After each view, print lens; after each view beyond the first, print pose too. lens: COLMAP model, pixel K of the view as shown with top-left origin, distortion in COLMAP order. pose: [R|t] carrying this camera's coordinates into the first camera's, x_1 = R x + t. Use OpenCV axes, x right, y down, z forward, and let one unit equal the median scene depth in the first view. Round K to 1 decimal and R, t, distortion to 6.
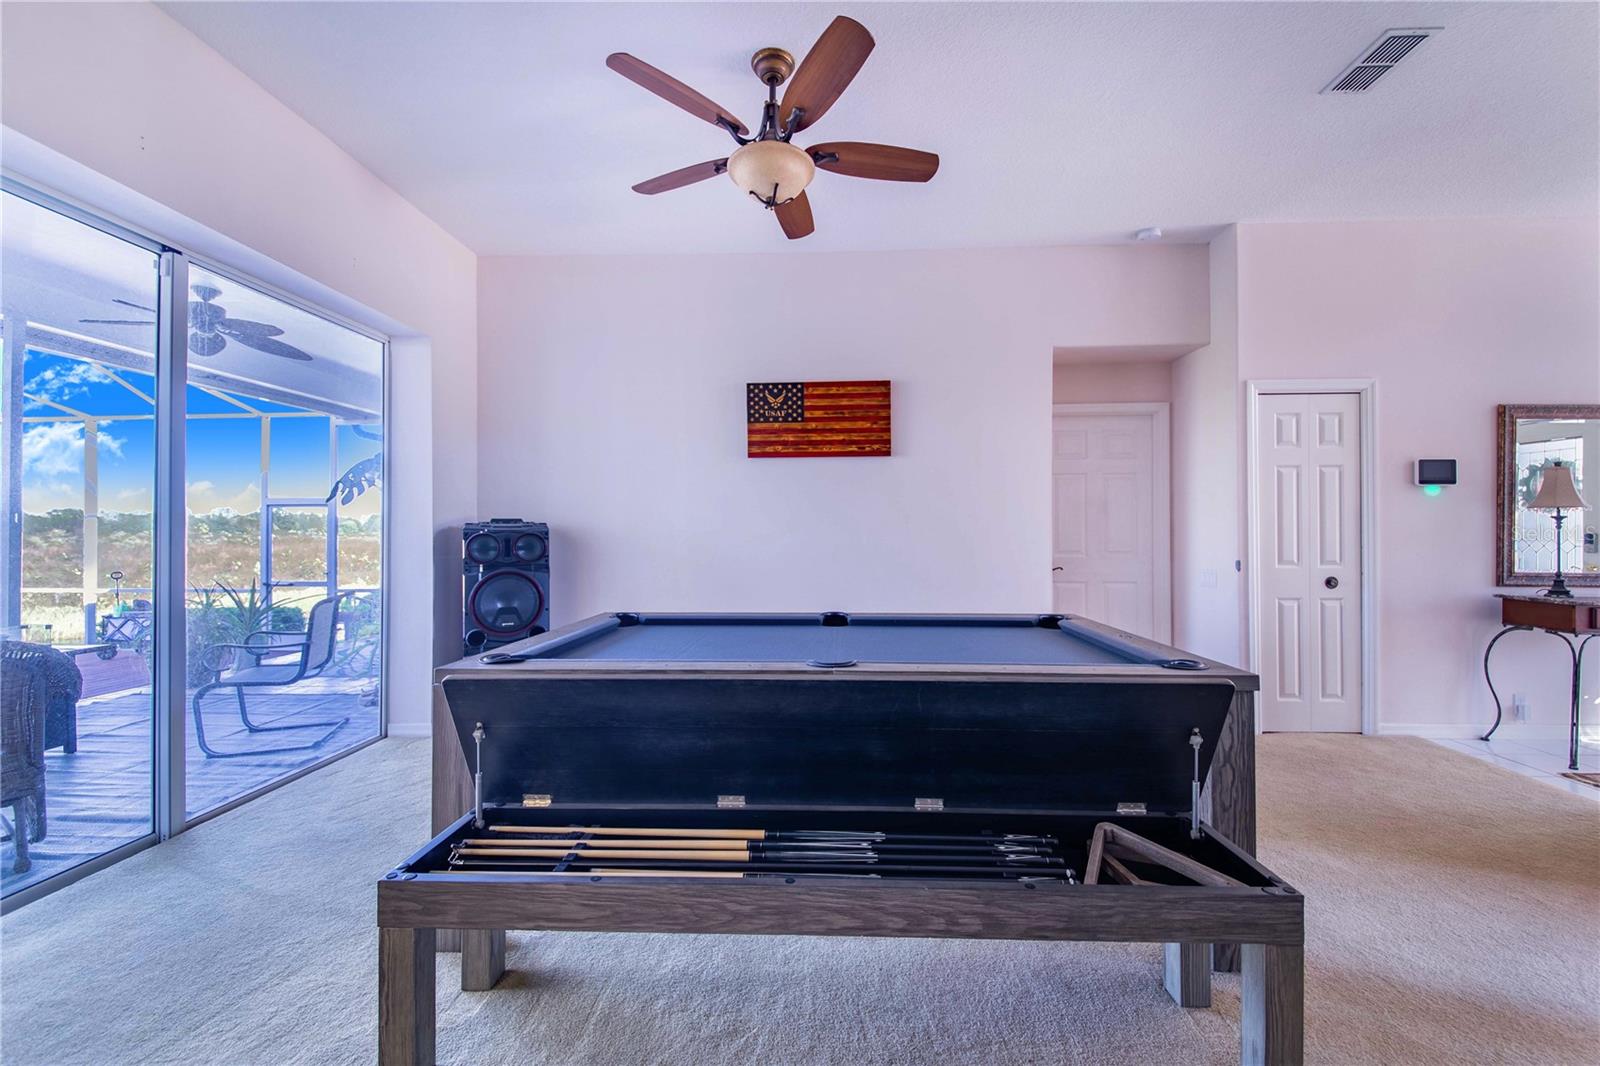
lens RADIAL K [[628.1, 0, 799.1], [0, 628.1, 539.6], [0, 0, 1]] dist [0.017250, -0.005589]
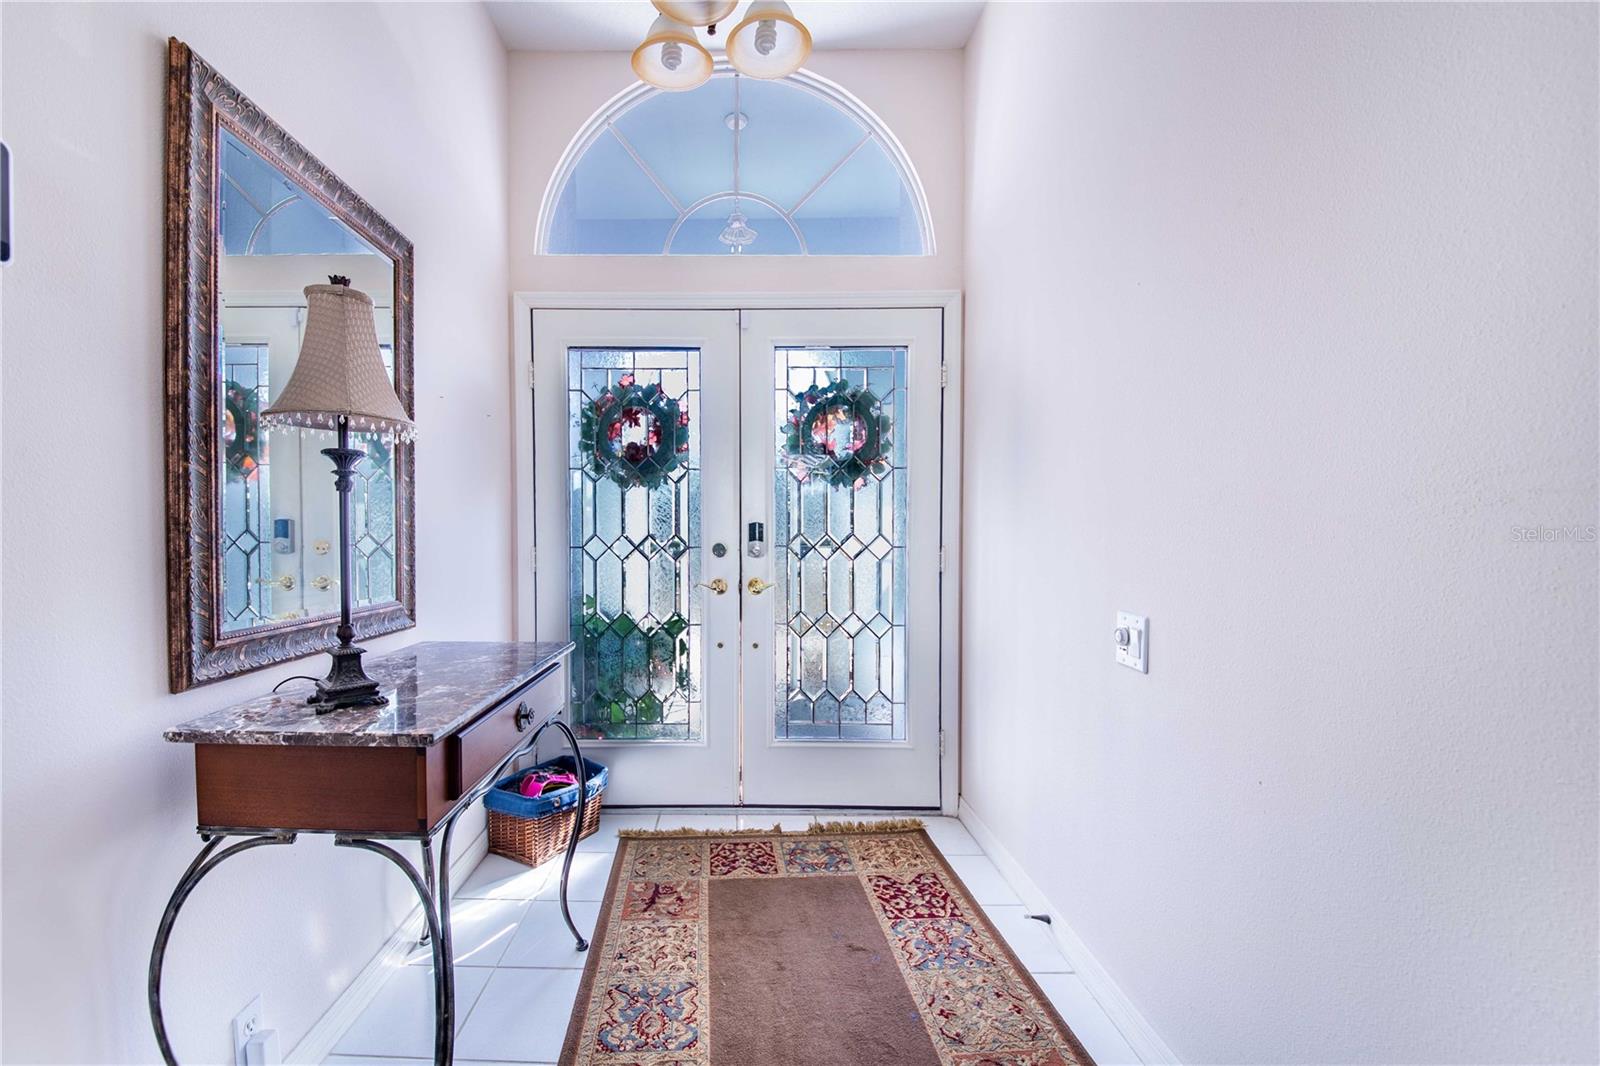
lens RADIAL K [[628.1, 0, 742.6], [0, 628.1, 540.4], [0, 0, 1]] dist [0.017250, -0.005589]
pose [[-0.053550, -0.012550, 0.998486, 0.813618], [0.000933, 0.999920, 0.012618, 0.003262], [-0.998565, 0.001607, -0.053534, 0.771158]]
